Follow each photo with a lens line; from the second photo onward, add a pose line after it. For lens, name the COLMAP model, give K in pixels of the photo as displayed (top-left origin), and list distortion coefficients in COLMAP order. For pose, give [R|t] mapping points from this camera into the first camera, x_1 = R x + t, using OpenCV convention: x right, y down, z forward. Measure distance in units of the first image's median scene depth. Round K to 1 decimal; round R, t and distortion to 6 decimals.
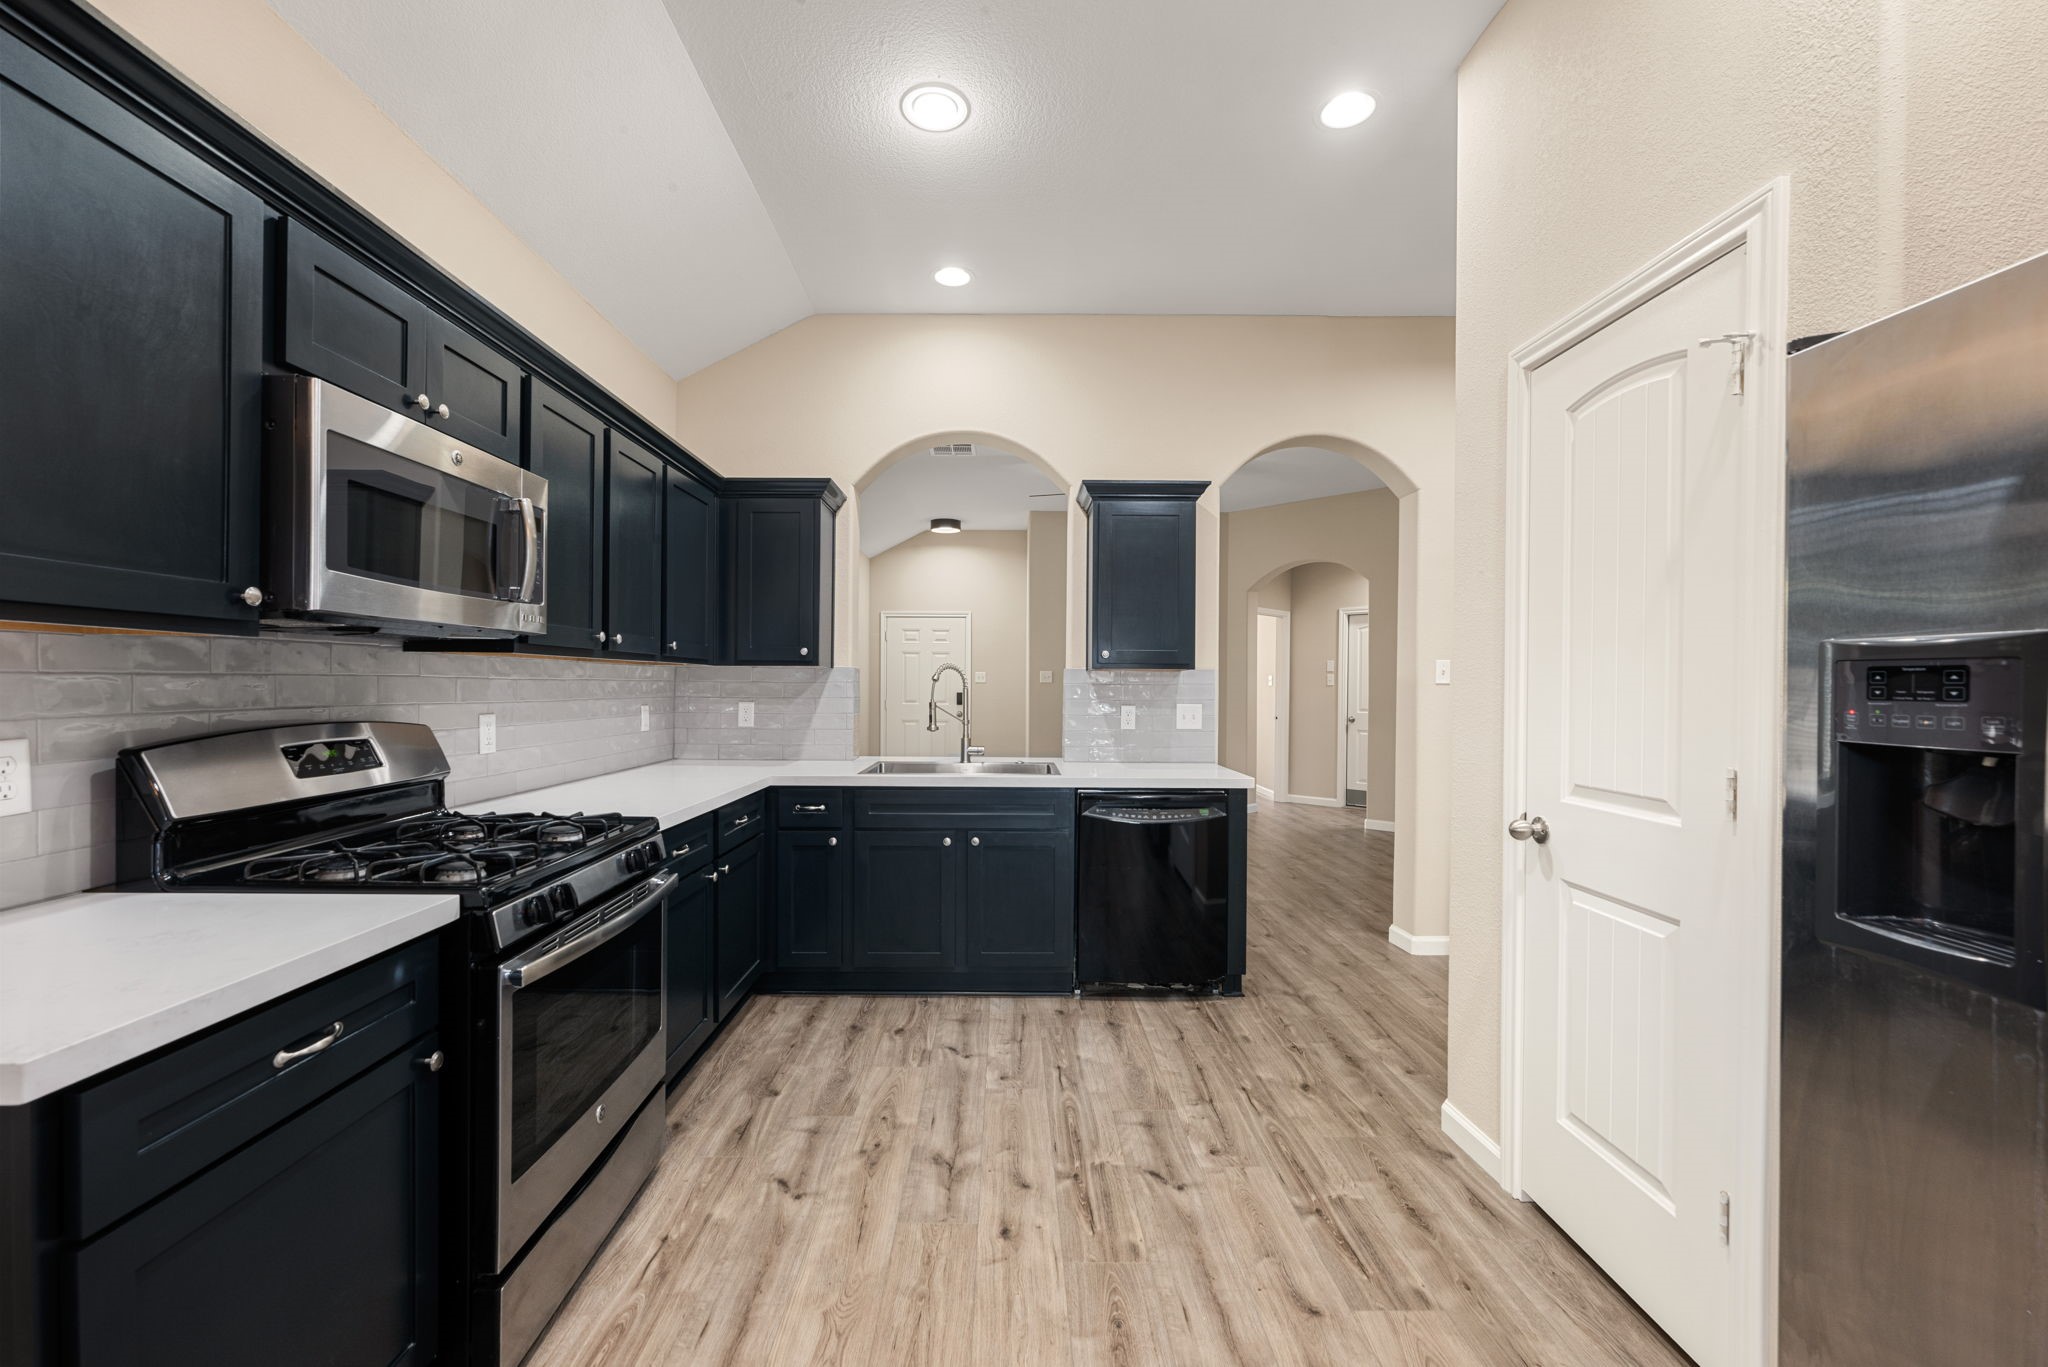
lens RADIAL K [[839.0, 0, 1012.9], [0, 839.0, 689.8], [0, 0, 1]] dist [0.001525, -0.000055]
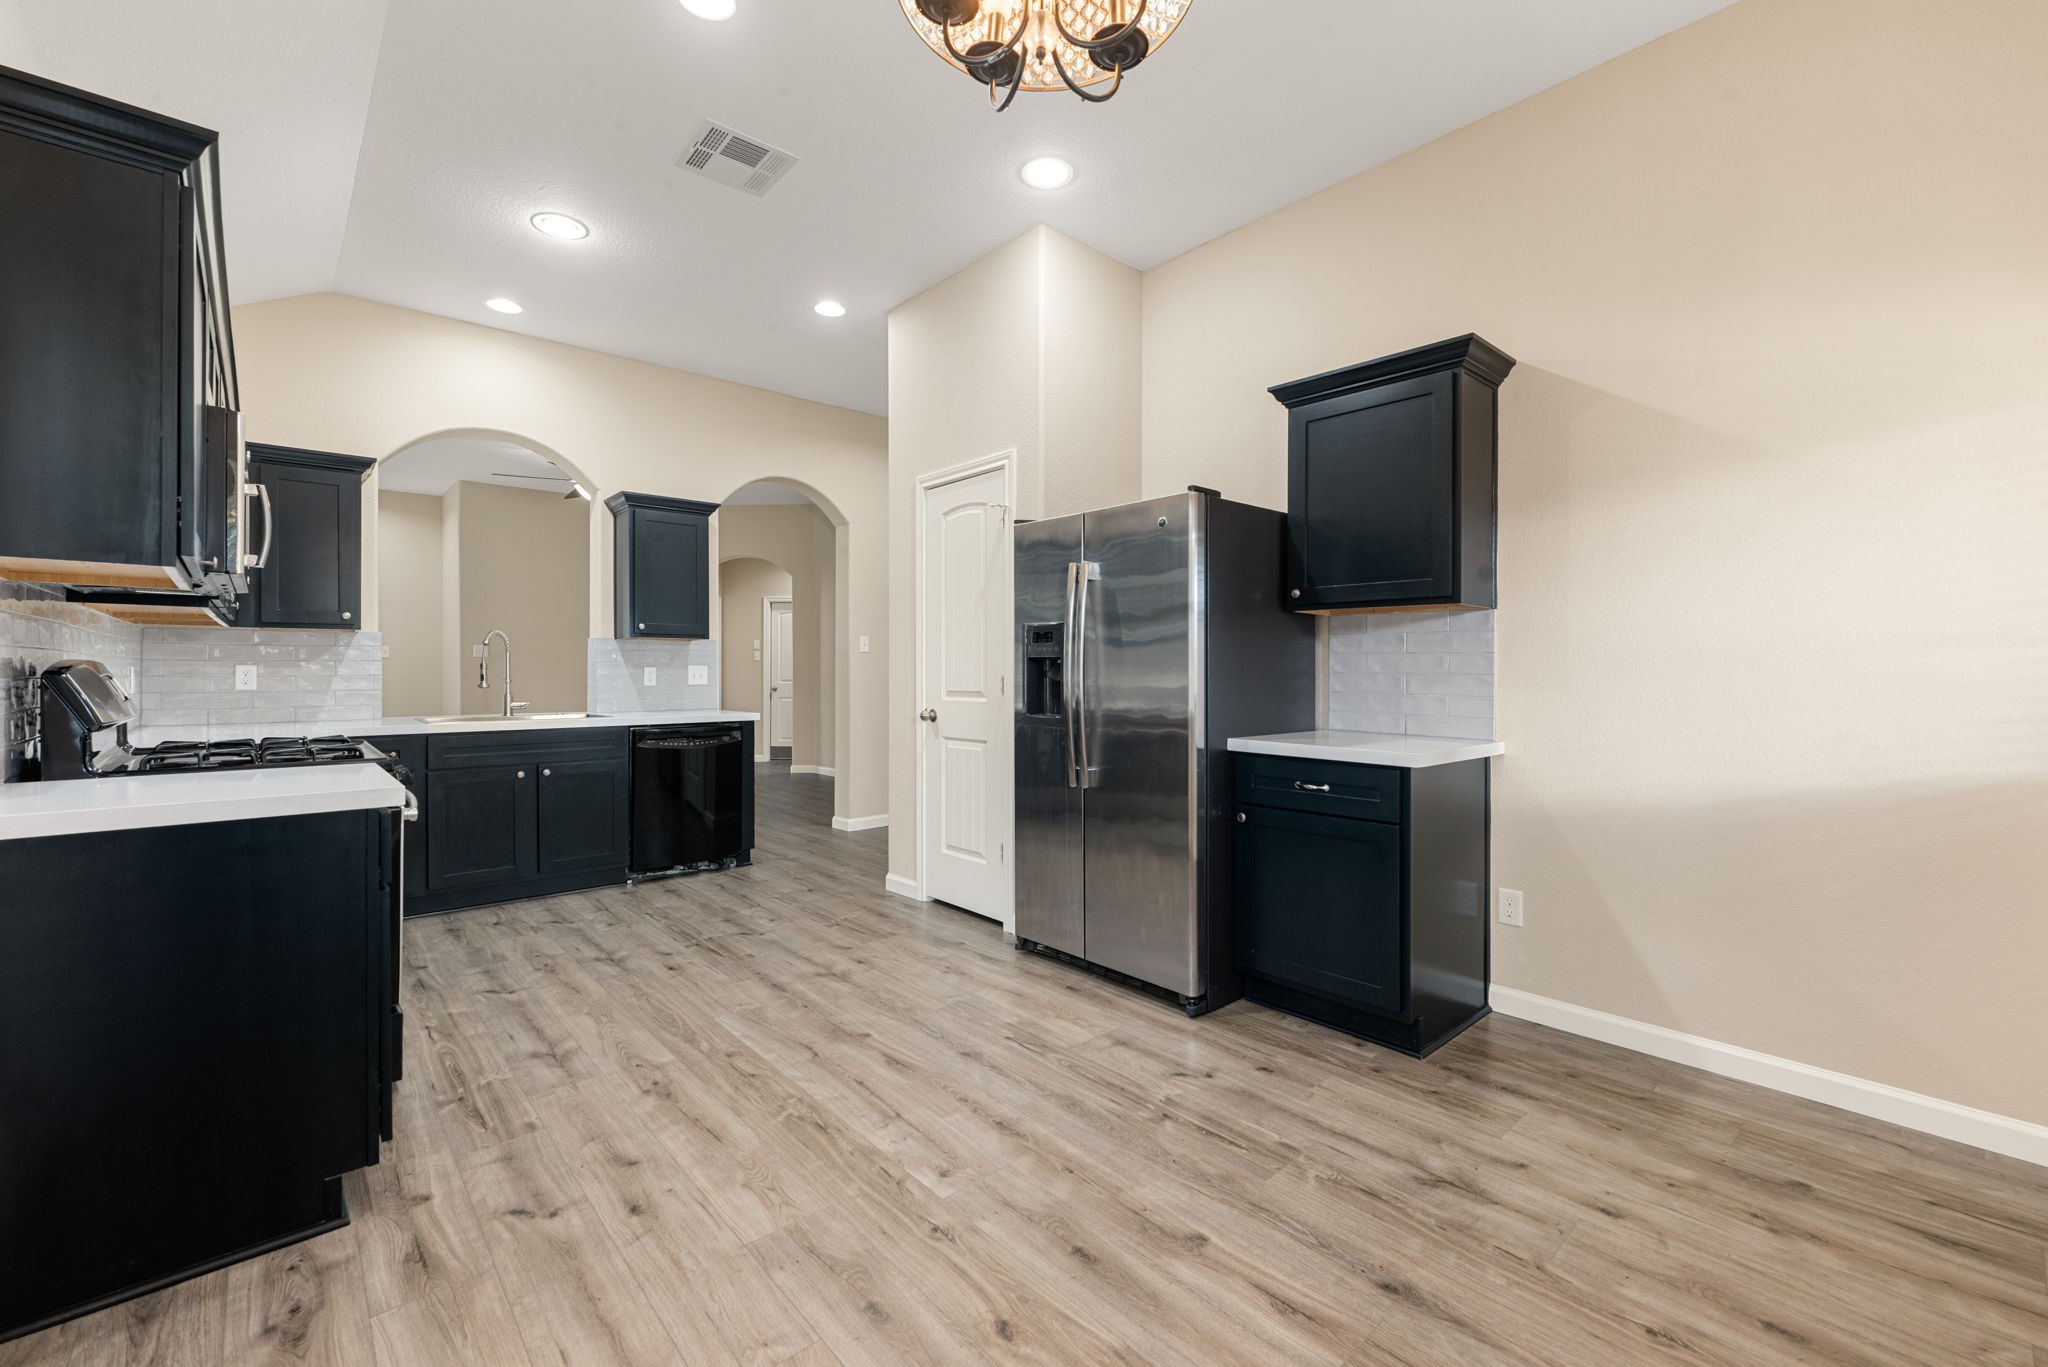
lens RADIAL K [[835.9, 0, 1014.5], [0, 835.9, 669.9], [0, 0, 1]] dist [0.001063, -0.000420]
pose [[0.760208, -0.006227, 0.649650, -0.419936], [0.009329, 0.999956, -0.001332, 0.046712], [-0.649613, 0.007073, 0.760232, -0.524471]]
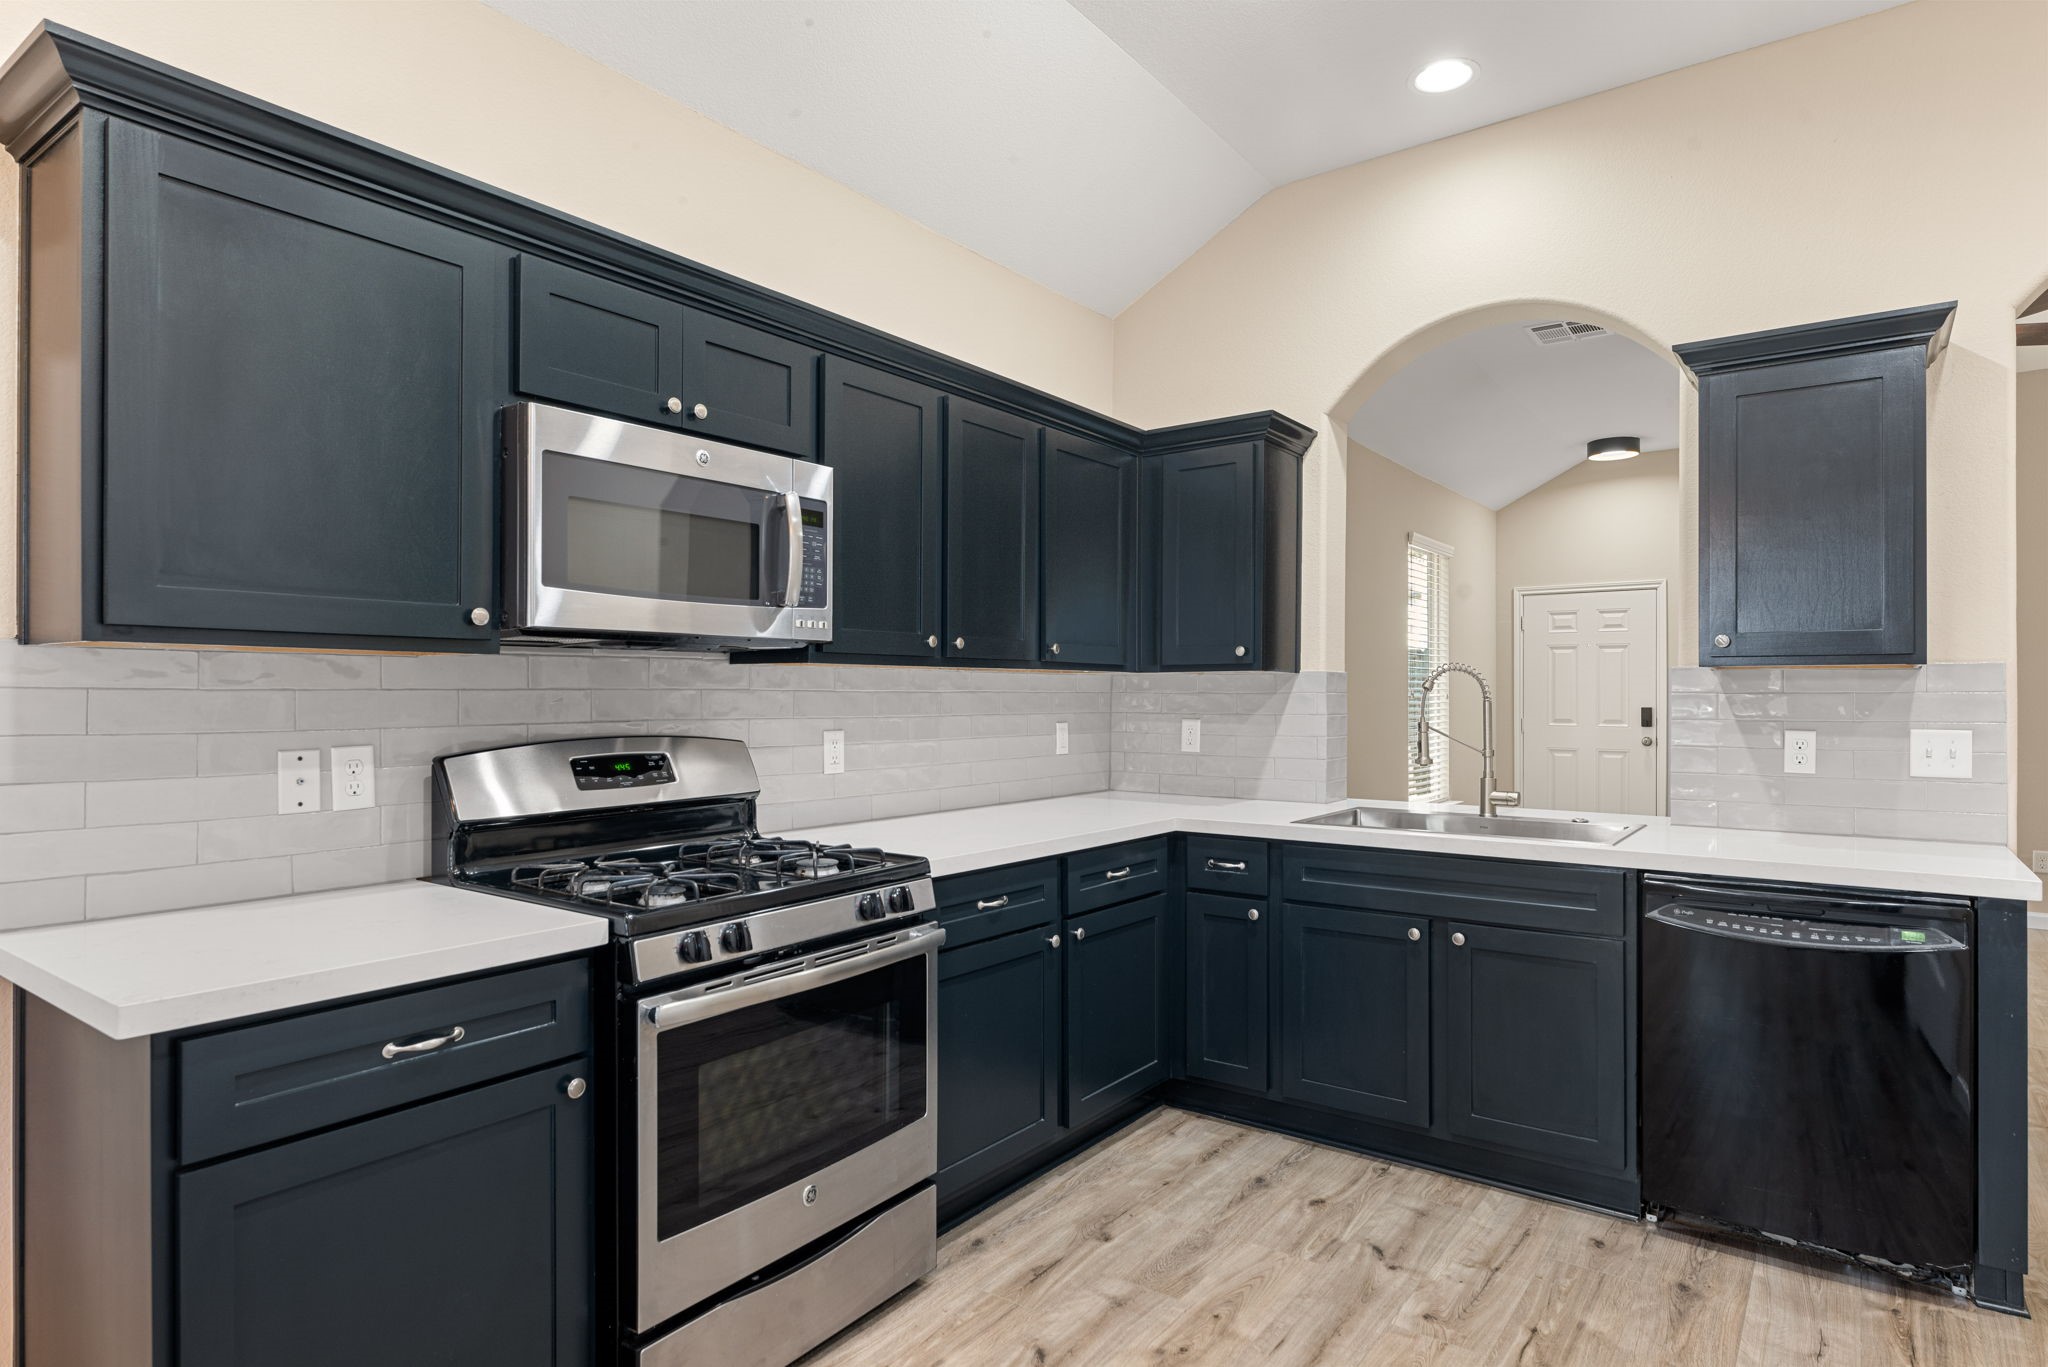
lens RADIAL K [[1125.6, 0, 1025.0], [0, 1125.6, 688.5], [0, 0, 1]] dist [0.001691, 0.000133]
pose [[0.803199, -0.008870, -0.595645, 0.265356], [0.000867, 0.999905, -0.013721, 0.000314], [0.595711, 0.010504, 0.803130, 0.137772]]
